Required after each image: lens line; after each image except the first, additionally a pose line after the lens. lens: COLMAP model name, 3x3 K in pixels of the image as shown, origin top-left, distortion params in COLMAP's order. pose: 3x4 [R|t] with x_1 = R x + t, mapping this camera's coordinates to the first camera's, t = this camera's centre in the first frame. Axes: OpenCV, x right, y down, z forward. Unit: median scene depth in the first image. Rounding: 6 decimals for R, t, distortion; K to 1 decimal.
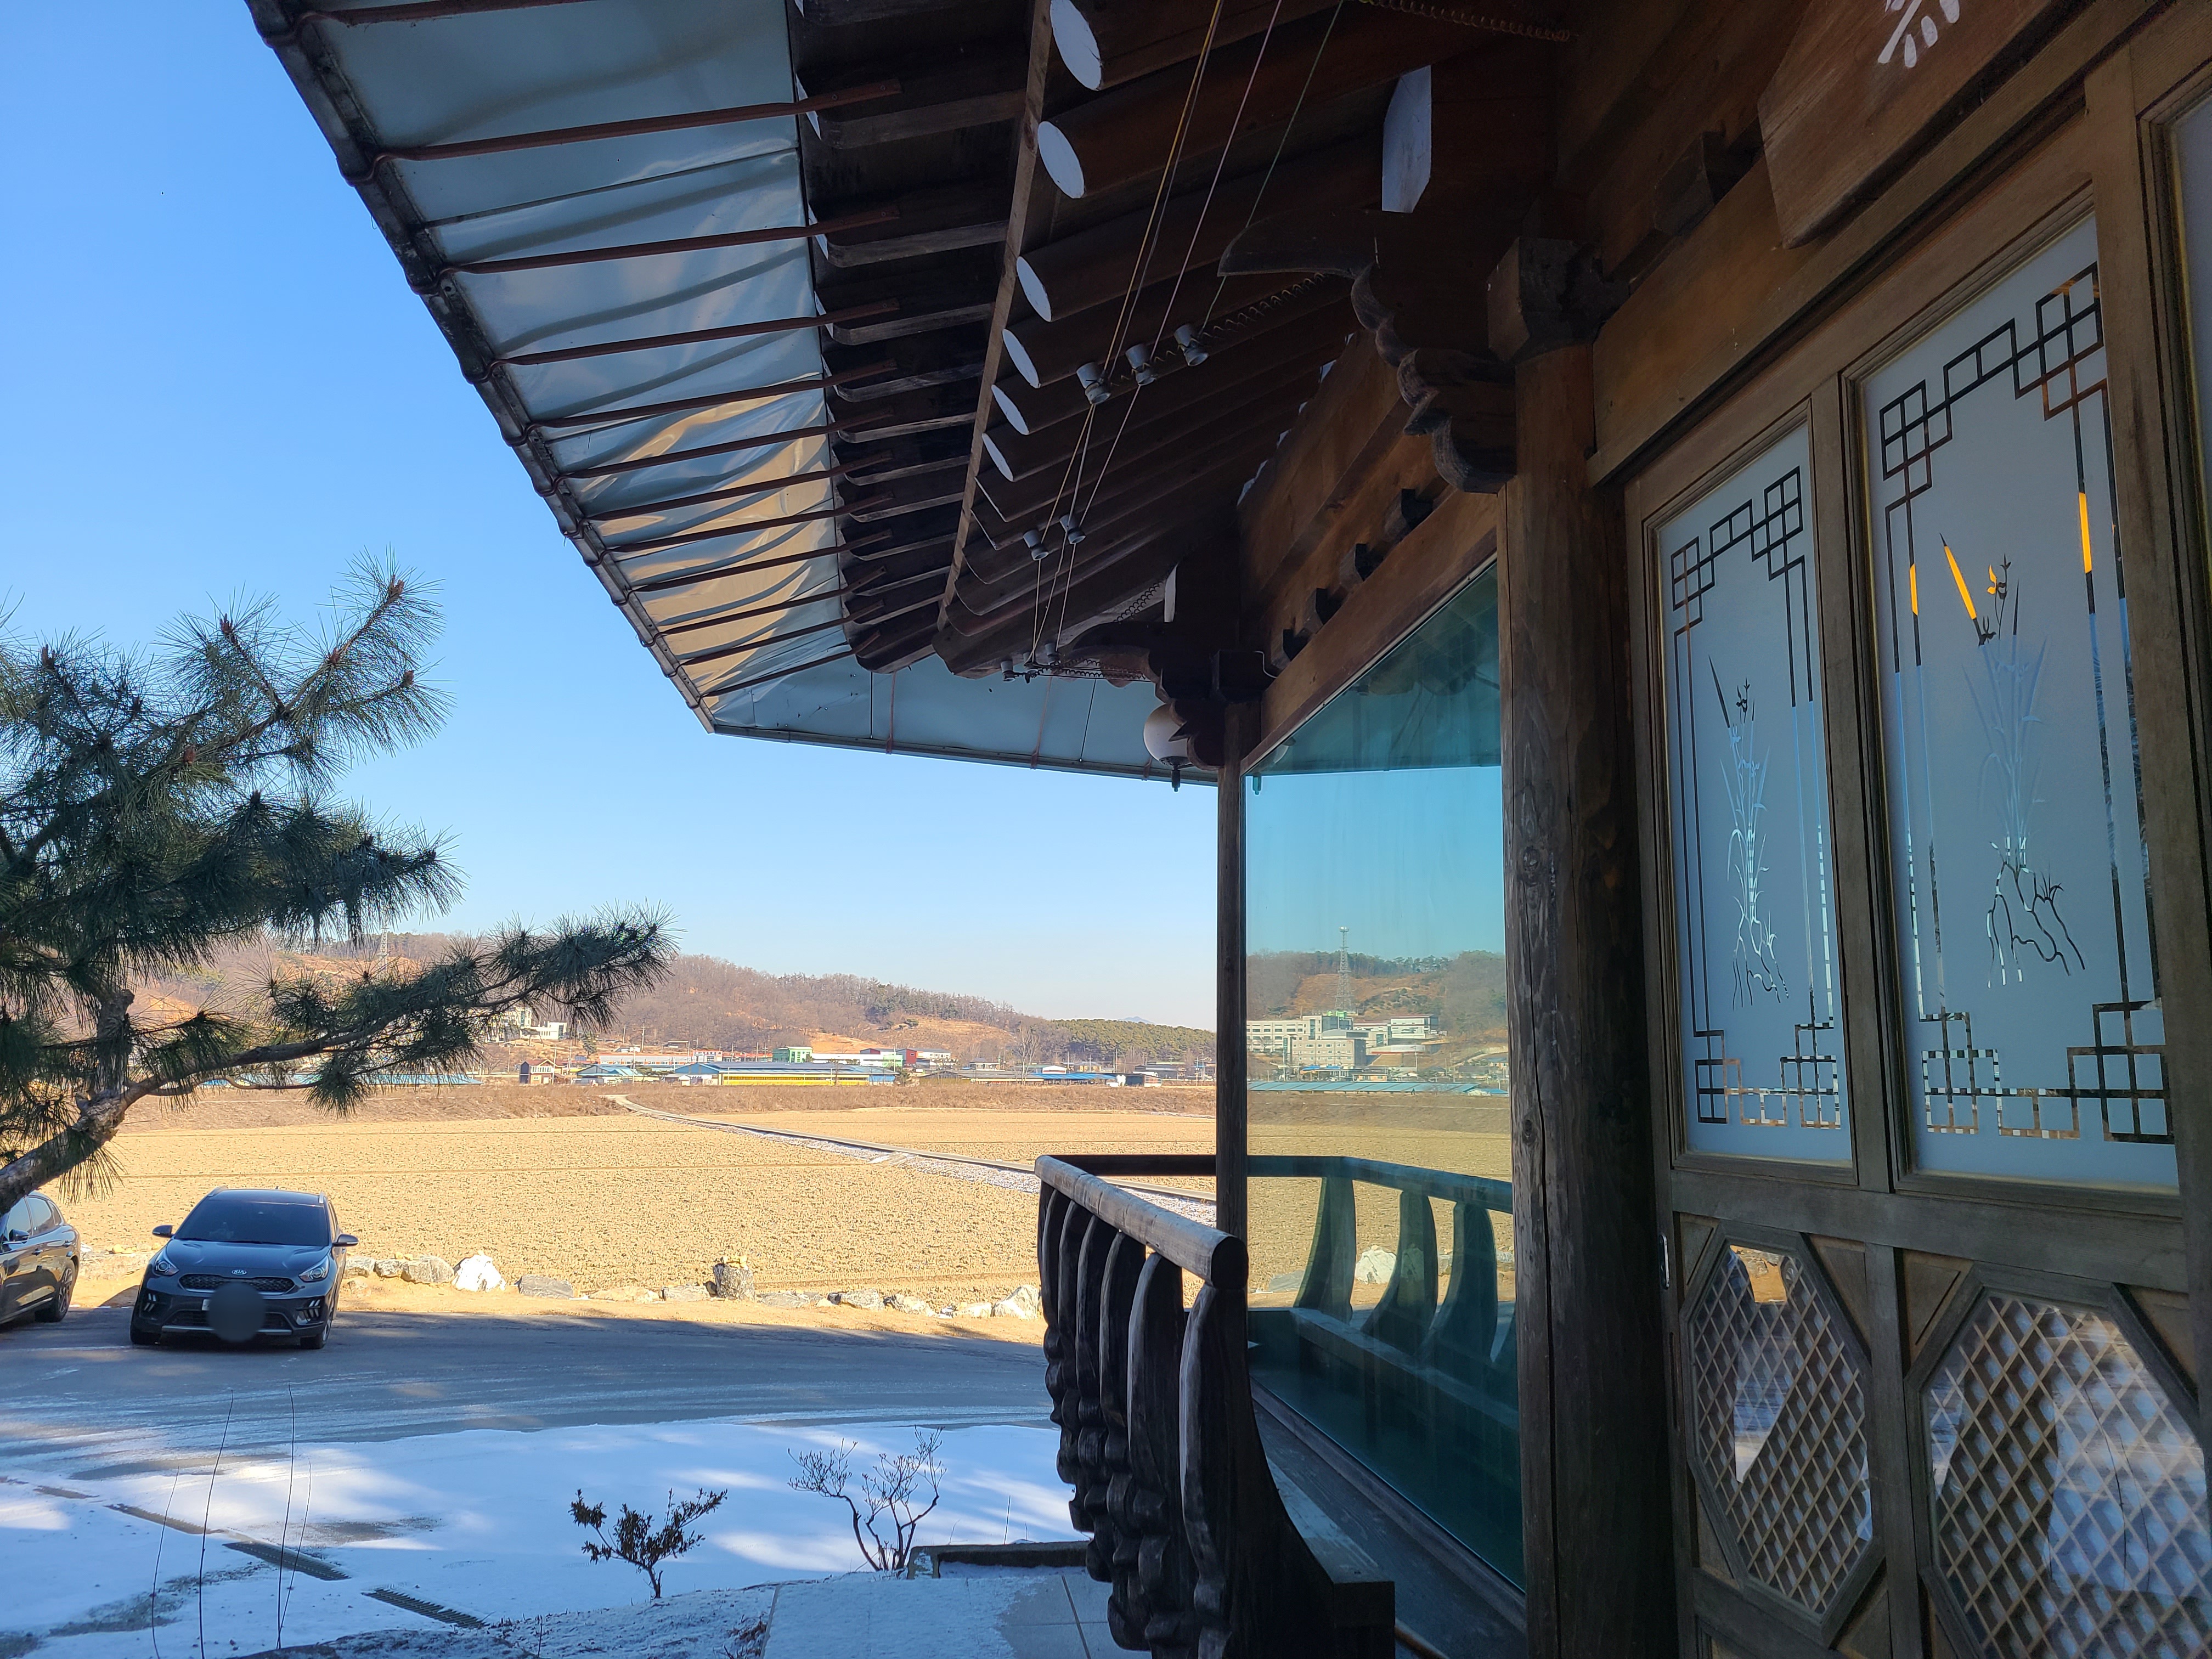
lens RADIAL K [[1639.5, 0, 1123.1], [0, 1639.5, 833.4], [0, 0, 1]] dist [0.075970, -0.058967]
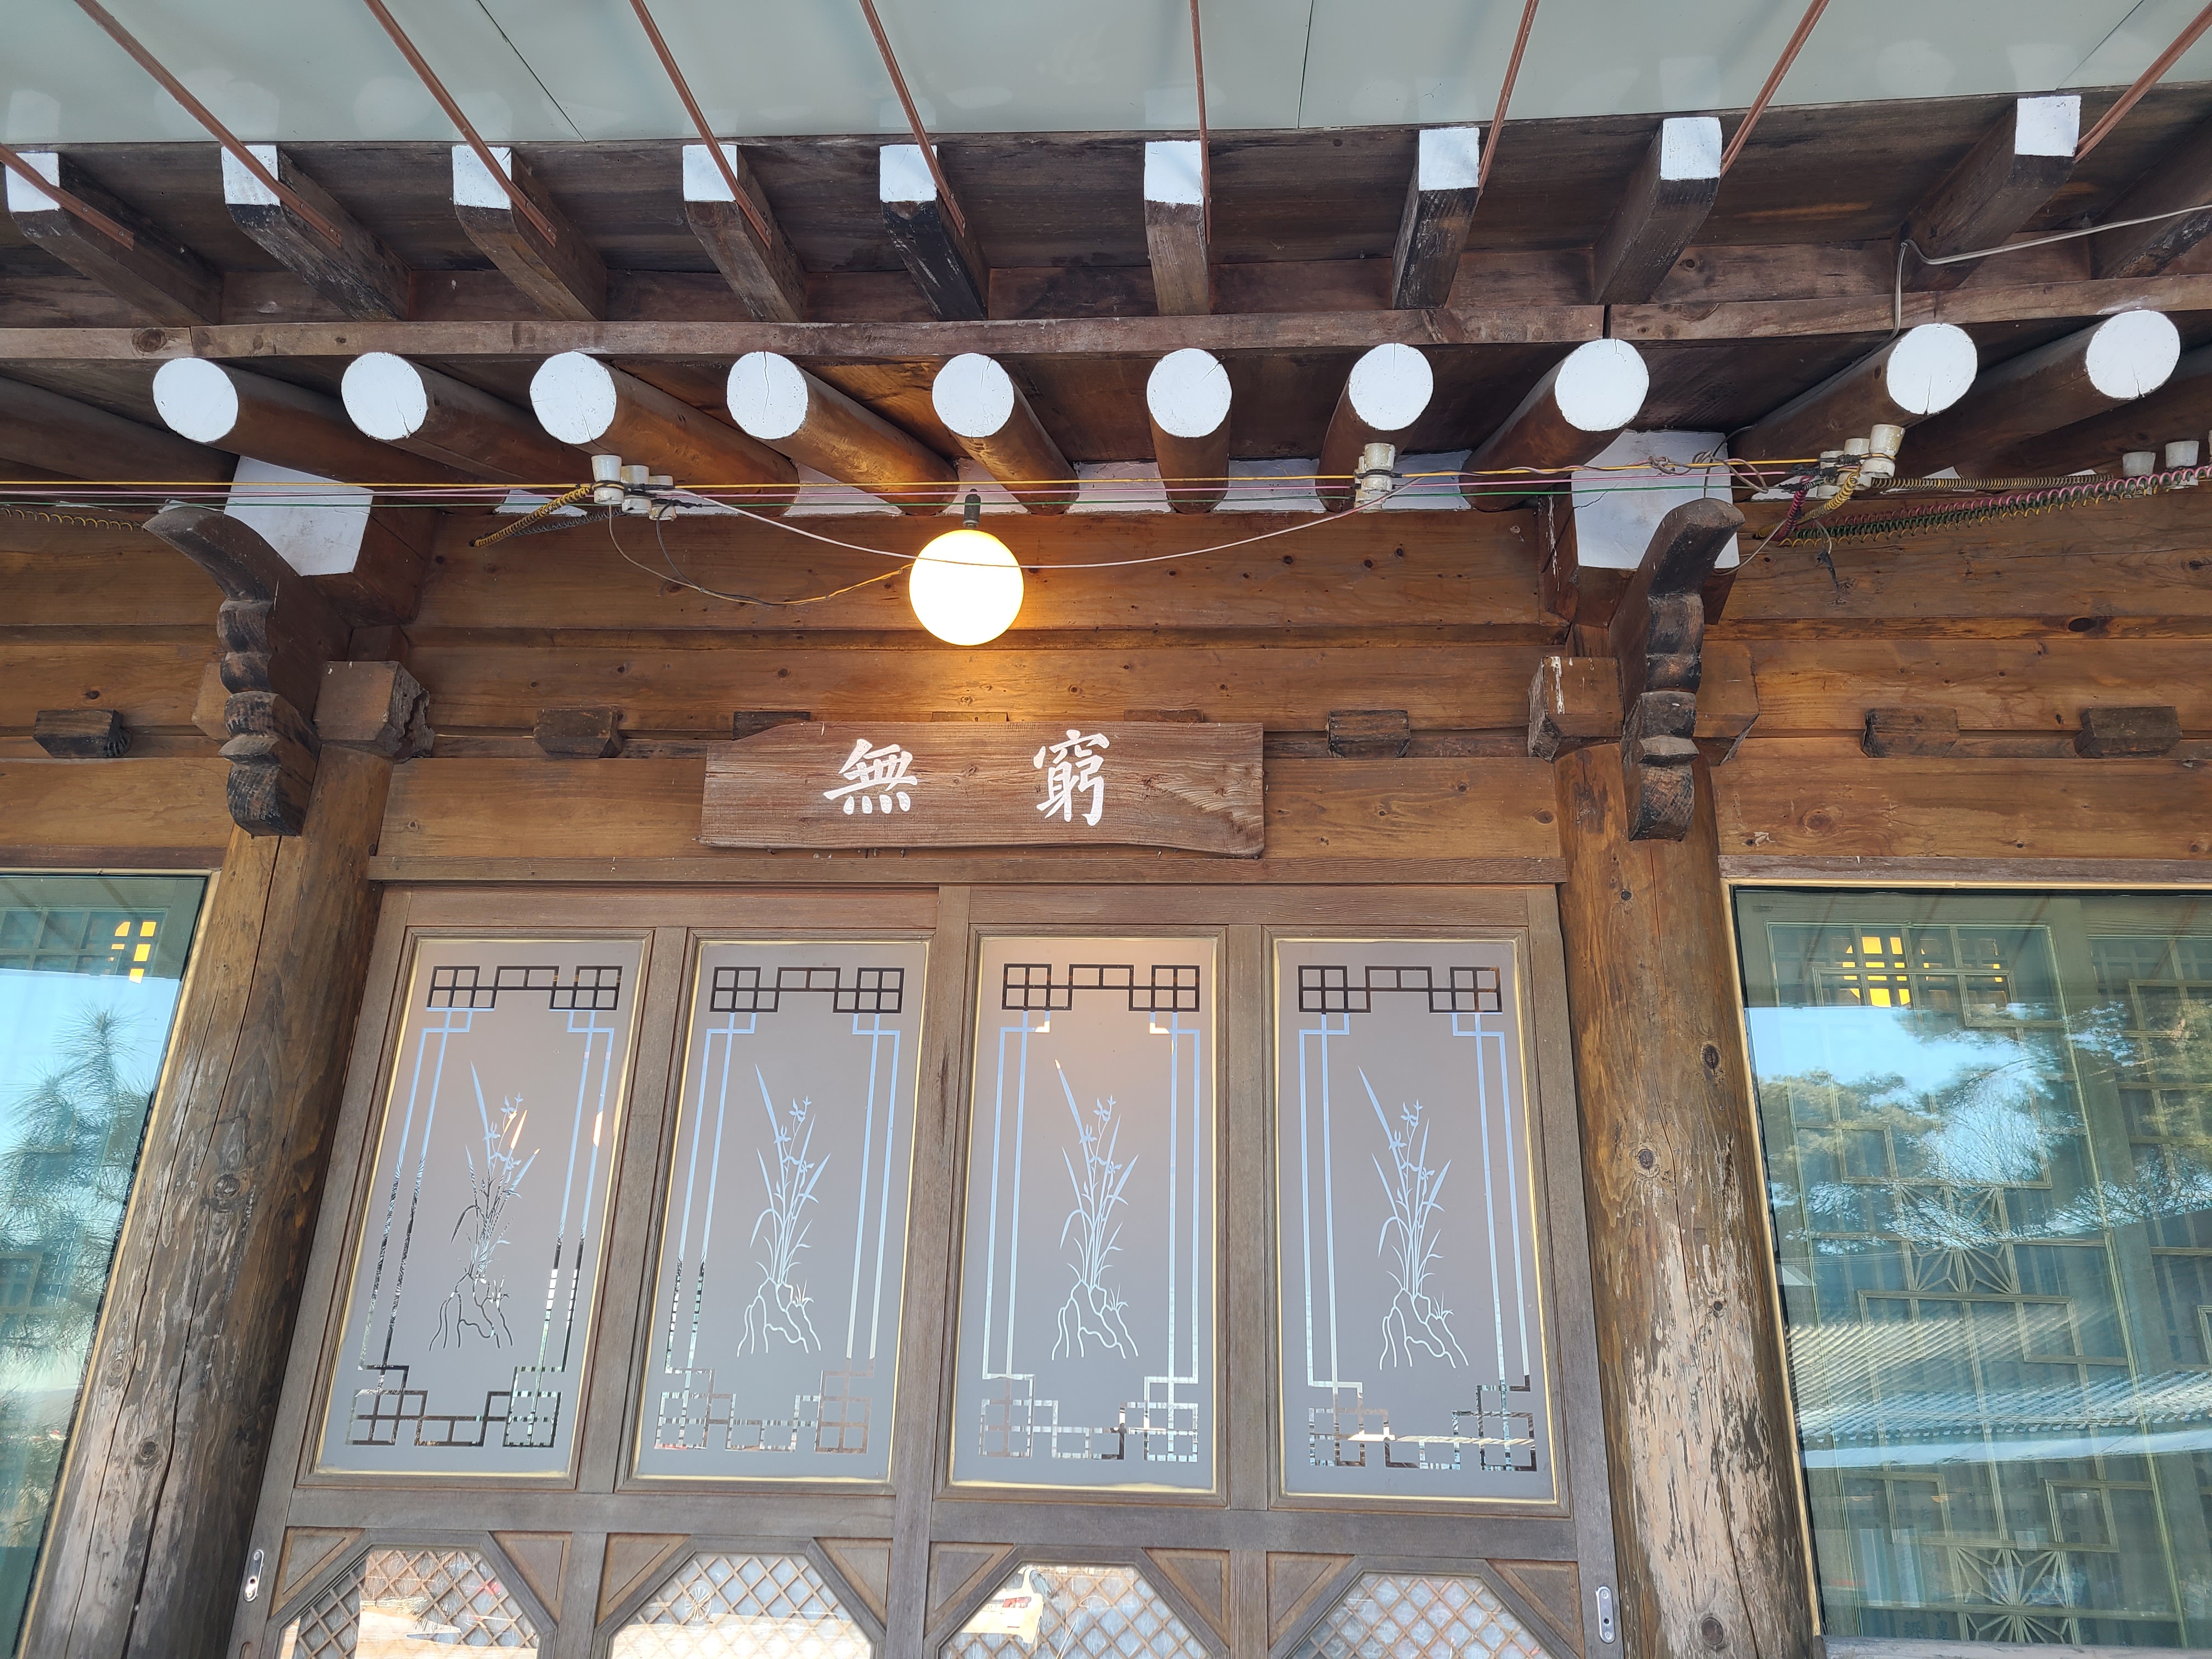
lens RADIAL K [[1639.5, 0, 1123.1], [0, 1639.5, 833.4], [0, 0, 1]] dist [0.075970, -0.058967]
pose [[0.199046, 0.355467, 0.913249, -0.738459], [-0.175732, 0.929737, -0.323584, 0.052975], [-0.964105, -0.096079, 0.247527, 0.192959]]
